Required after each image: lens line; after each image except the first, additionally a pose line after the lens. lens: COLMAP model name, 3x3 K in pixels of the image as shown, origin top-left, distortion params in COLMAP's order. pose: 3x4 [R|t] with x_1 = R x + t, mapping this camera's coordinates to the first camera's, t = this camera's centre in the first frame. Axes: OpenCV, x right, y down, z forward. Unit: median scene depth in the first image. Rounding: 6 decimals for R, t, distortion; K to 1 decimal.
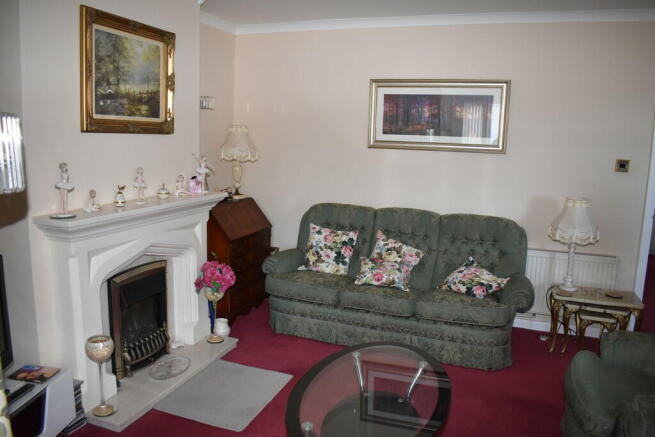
lens RADIAL K [[507.4, 0, 327.5], [0, 507.4, 218.5], [0, 0, 1]] dist [-0.090613, 0.002568]
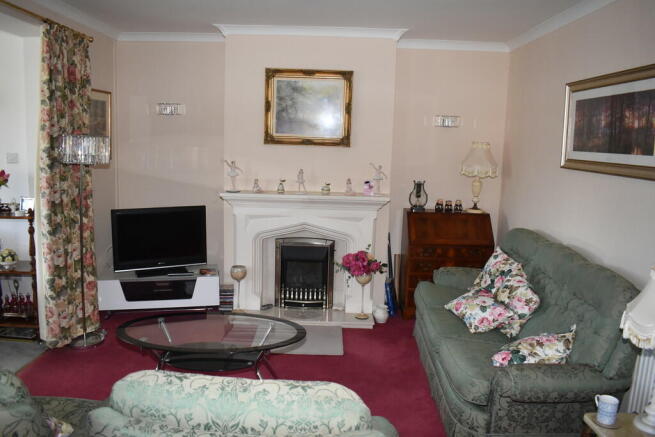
lens RADIAL K [[507.4, 0, 327.5], [0, 507.4, 218.5], [0, 0, 1]] dist [-0.090613, 0.002568]
pose [[0.332839, 0.124946, -0.934669, 0.759491], [-0.171556, 0.982665, 0.070271, -0.055127], [0.927247, 0.136959, 0.348505, 0.412672]]
